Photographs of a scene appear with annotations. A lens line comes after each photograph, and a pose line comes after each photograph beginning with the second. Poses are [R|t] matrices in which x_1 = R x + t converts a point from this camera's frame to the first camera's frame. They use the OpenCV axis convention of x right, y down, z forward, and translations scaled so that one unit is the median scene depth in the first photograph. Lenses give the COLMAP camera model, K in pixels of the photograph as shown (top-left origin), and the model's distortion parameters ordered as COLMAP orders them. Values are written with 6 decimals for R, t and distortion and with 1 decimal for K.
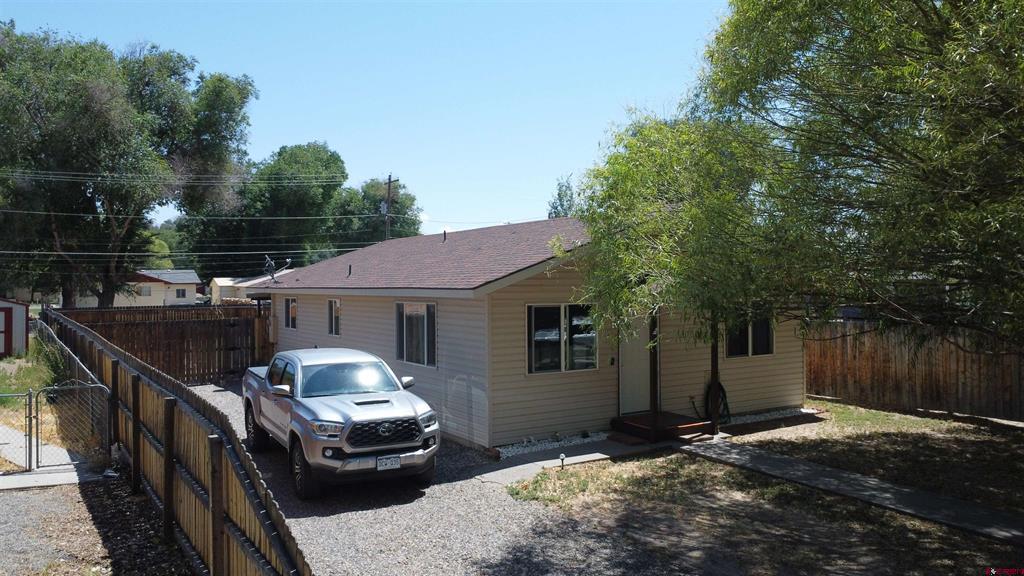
lens RADIAL K [[773.8, 0, 511.7], [0, 773.8, 287.2], [0, 0, 1]] dist [-0.004034, -0.001024]
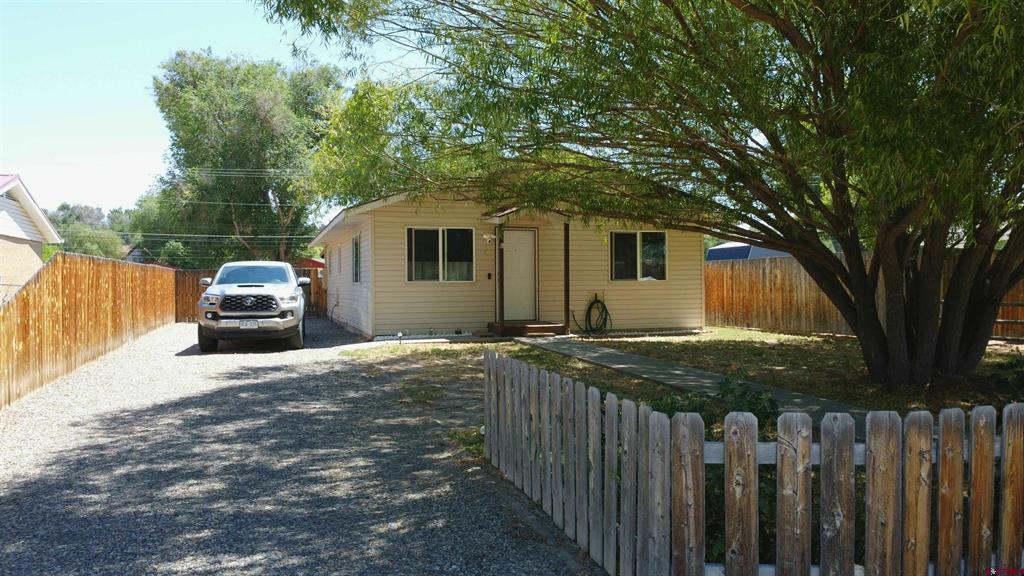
lens RADIAL K [[772.7, 0, 512.1], [0, 772.7, 287.7], [0, 0, 1]] dist [0.011105, -0.013850]
pose [[0.966919, 0.000689, -0.255082, 0.409487], [-0.000650, 1.000000, 0.000239, 0.097355], [0.255082, -0.000065, 0.966919, -0.153138]]
